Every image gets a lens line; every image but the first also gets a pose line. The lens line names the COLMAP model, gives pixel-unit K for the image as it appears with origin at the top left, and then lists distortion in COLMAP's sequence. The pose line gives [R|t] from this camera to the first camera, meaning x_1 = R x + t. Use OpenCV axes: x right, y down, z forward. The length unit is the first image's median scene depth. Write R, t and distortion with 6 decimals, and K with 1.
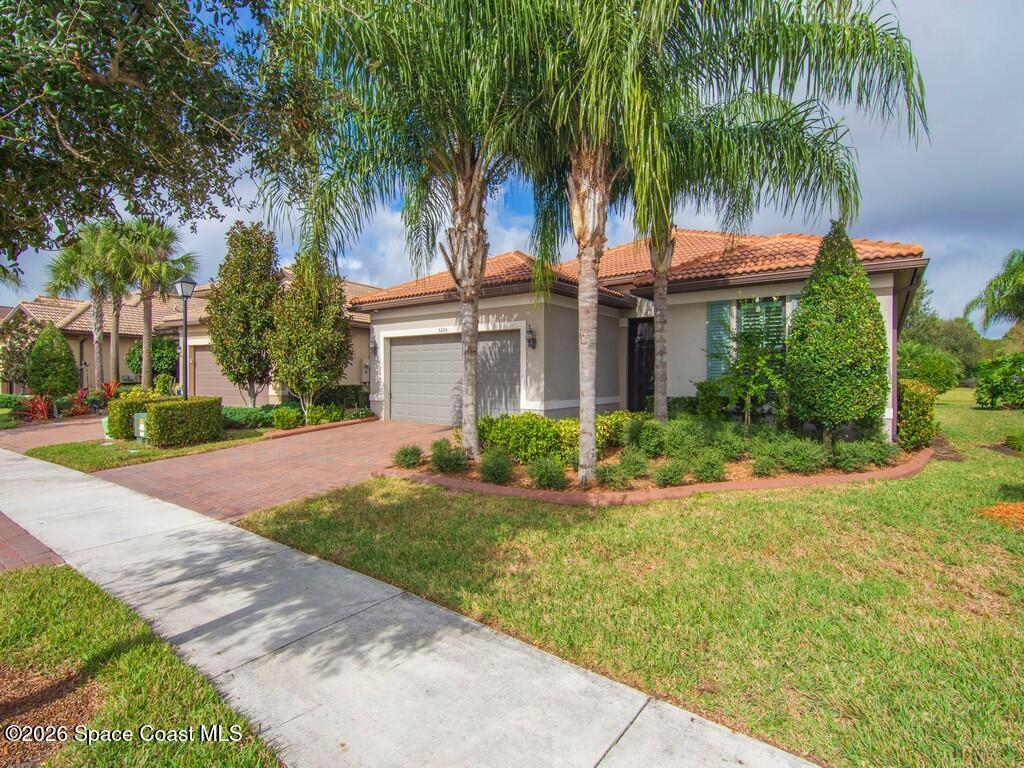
lens RADIAL K [[466.6, 0, 510.8], [0, 466.6, 382.3], [0, 0, 1]] dist [0.000236, -0.000319]
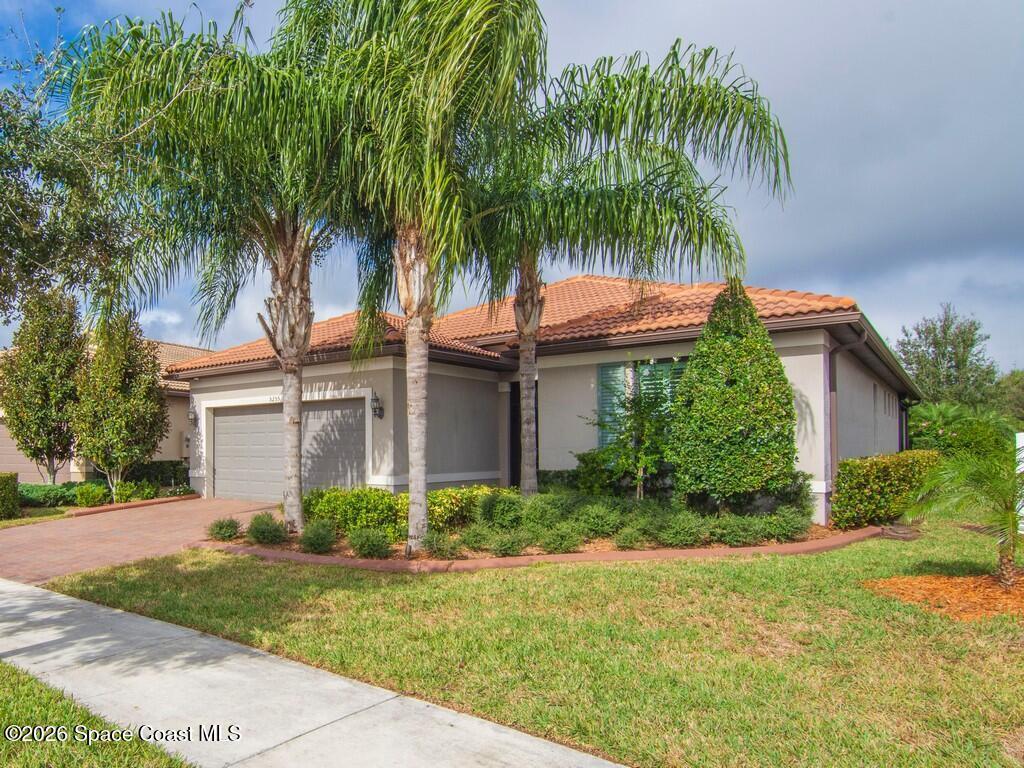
lens RADIAL K [[648.1, 0, 510.3], [0, 648.1, 445.5], [0, 0, 1]] dist [0.003707, 0.000391]
pose [[0.991678, -0.012637, 0.128119, 0.191600], [0.015738, 0.999607, -0.023215, 0.020824], [-0.127775, 0.025038, 0.991487, -0.410733]]
